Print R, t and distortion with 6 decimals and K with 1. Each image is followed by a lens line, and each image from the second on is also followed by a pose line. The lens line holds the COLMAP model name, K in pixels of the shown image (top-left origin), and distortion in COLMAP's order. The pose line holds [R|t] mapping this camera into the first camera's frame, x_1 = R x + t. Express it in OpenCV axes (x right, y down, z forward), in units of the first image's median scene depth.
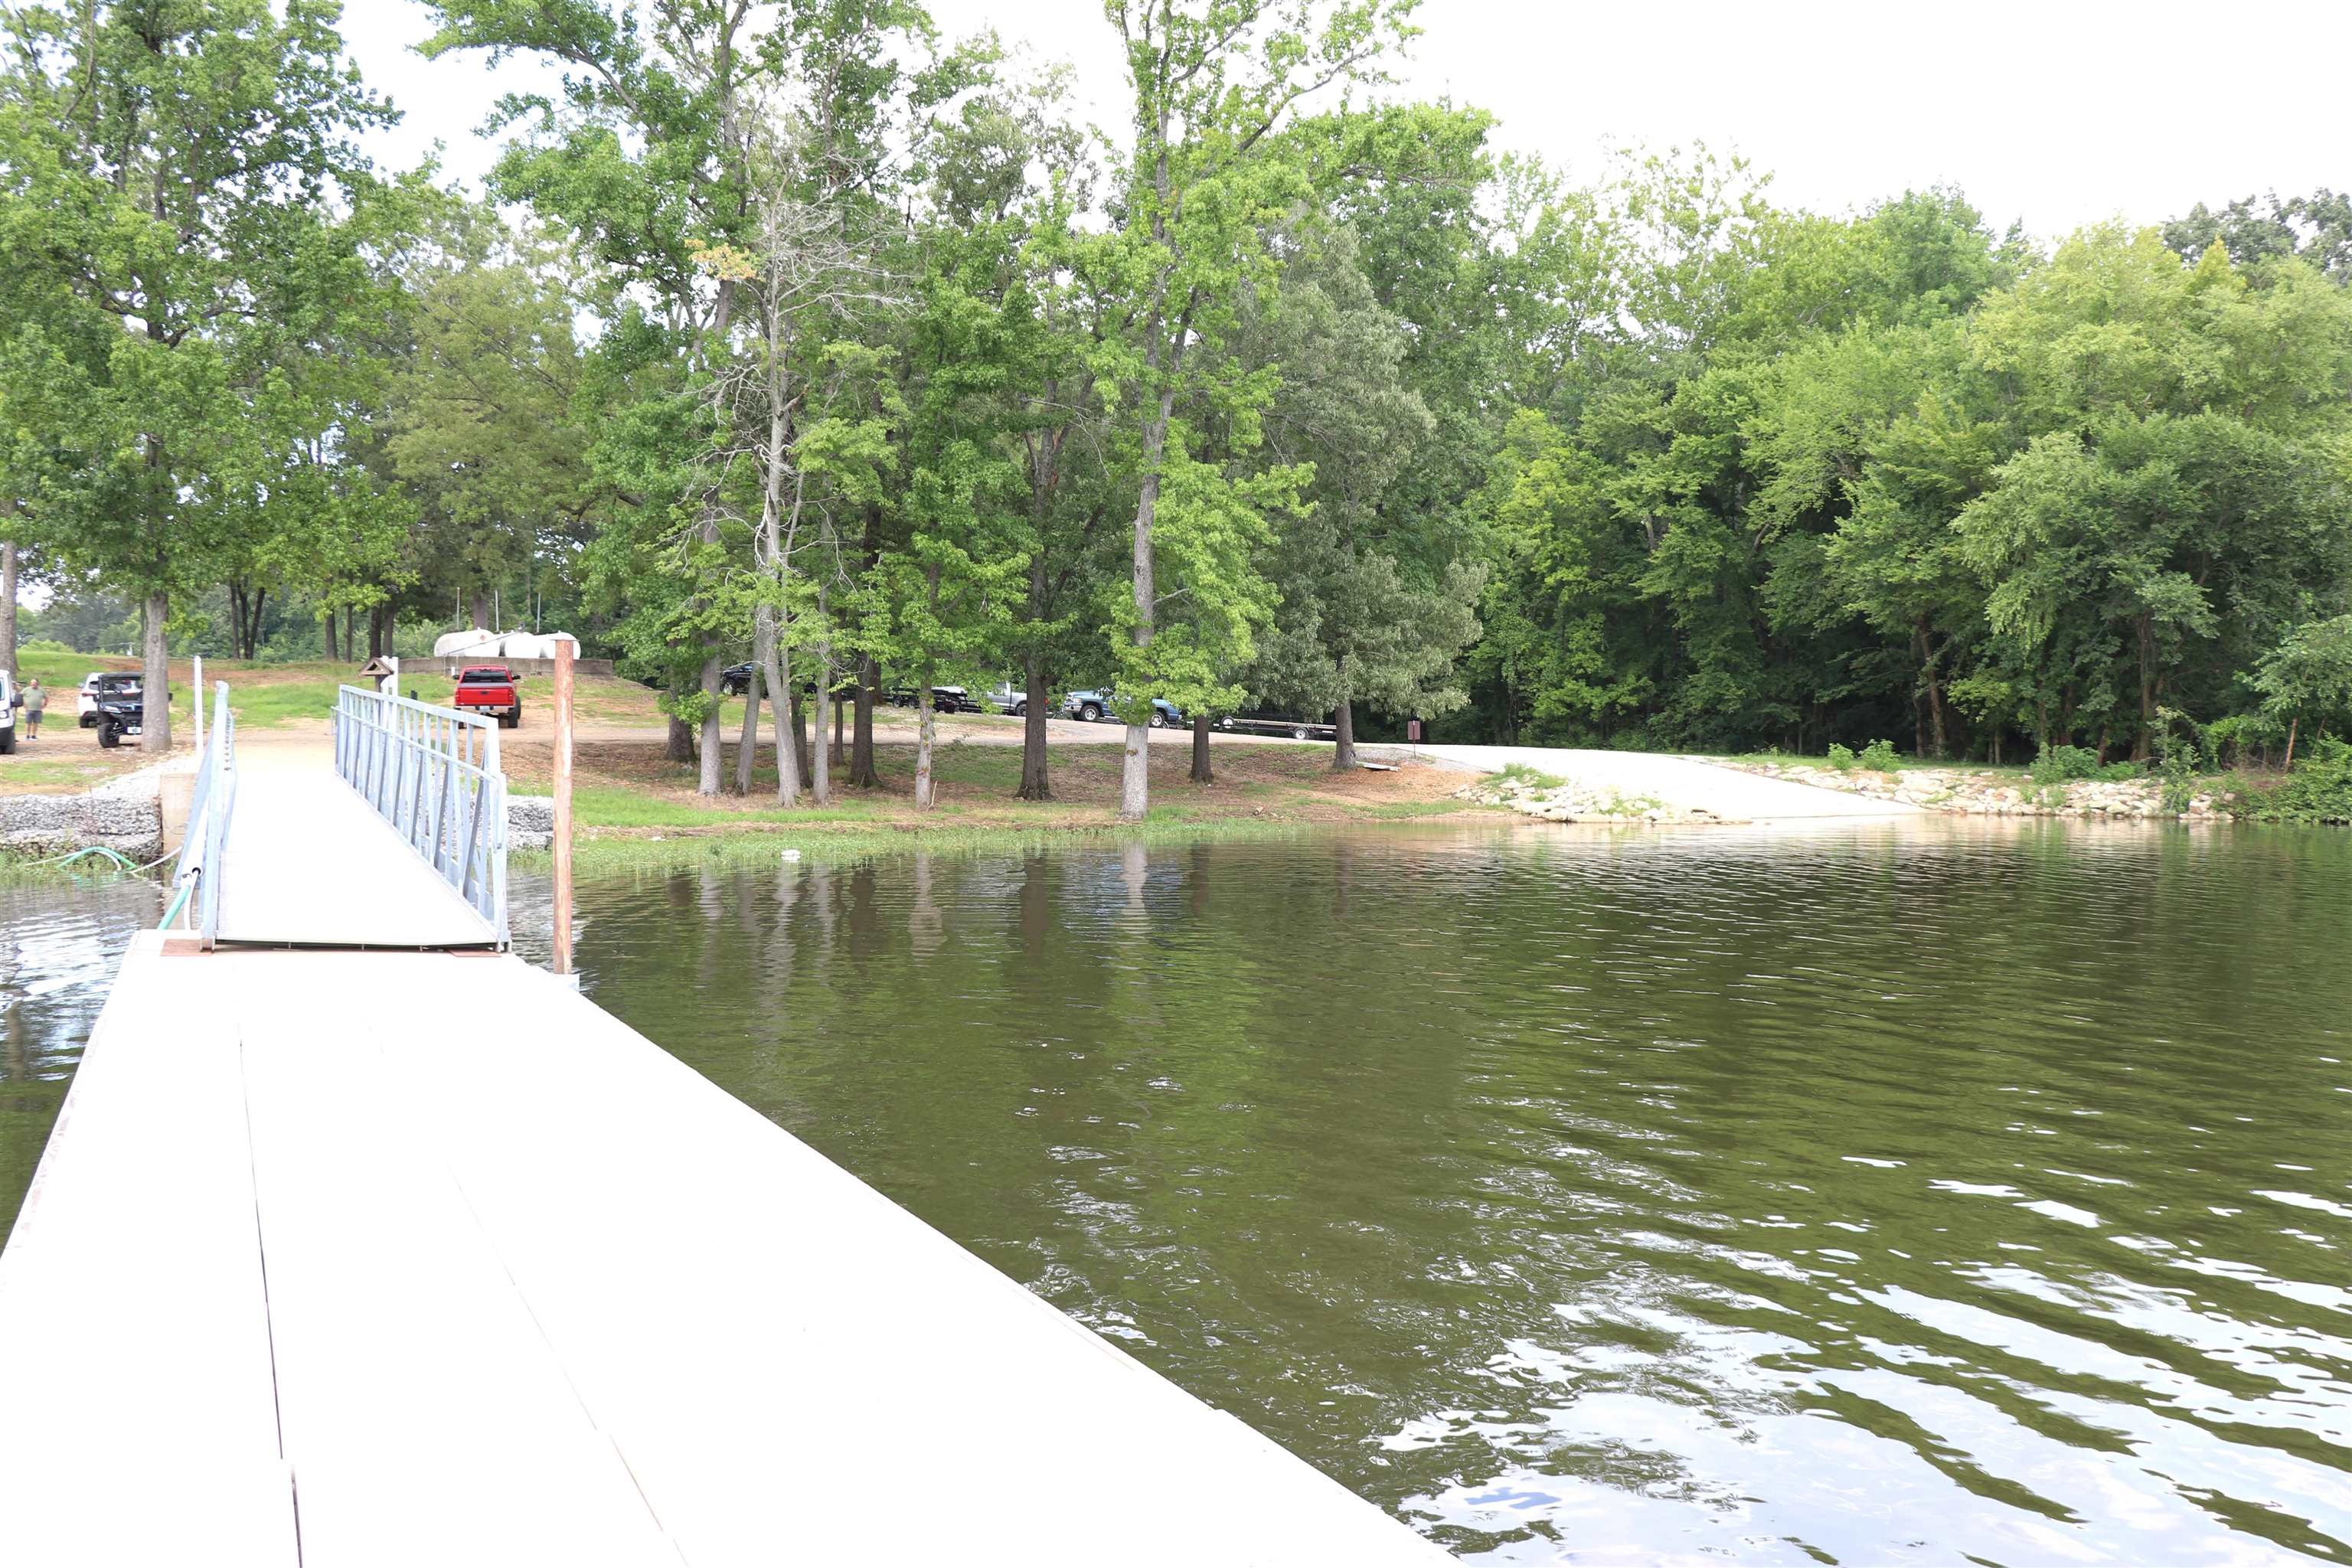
lens RADIAL K [[1930.3, 0, 1153.3], [0, 1930.3, 818.8], [0, 0, 1]] dist [-0.110668, 0.048271]
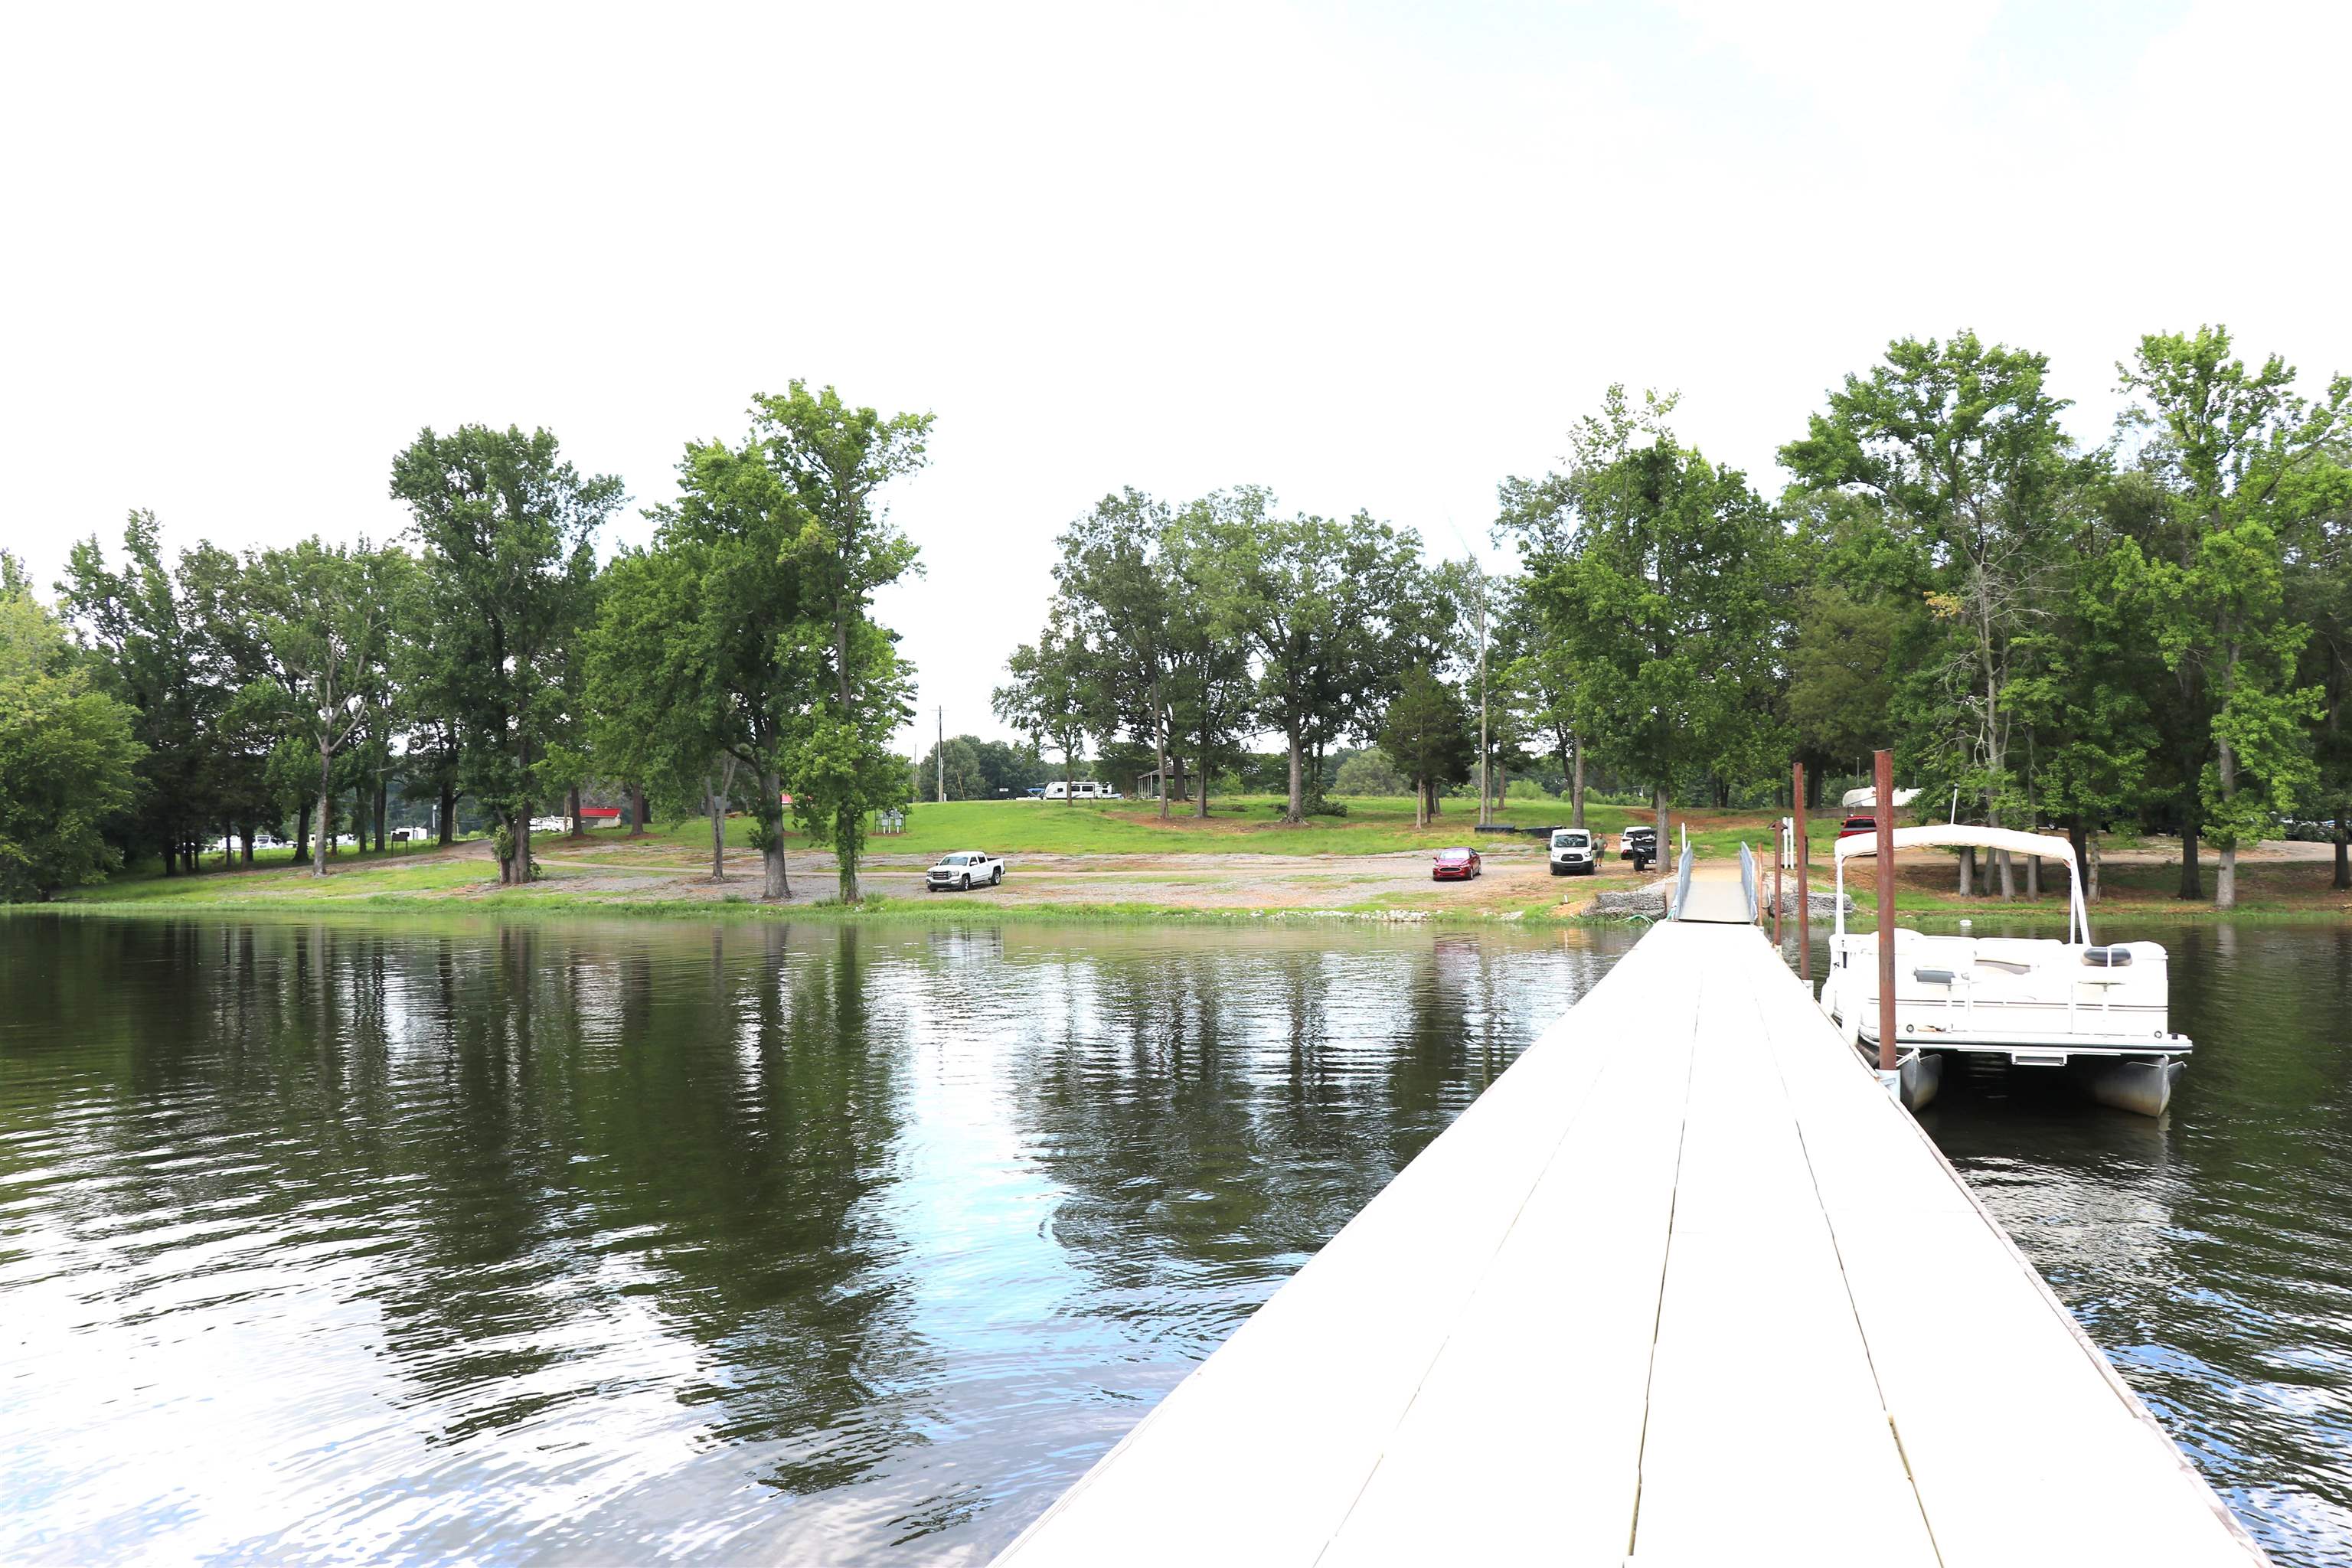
lens RADIAL K [[1924.6, 0, 1156.6], [0, 1924.6, 784.6], [0, 0, 1]] dist [-0.172916, 0.139587]
pose [[0.733606, -0.036105, -0.678615, 0.383742], [-0.018887, 0.997119, -0.073468, 0.025104], [0.679313, 0.066713, 0.730810, -0.726363]]
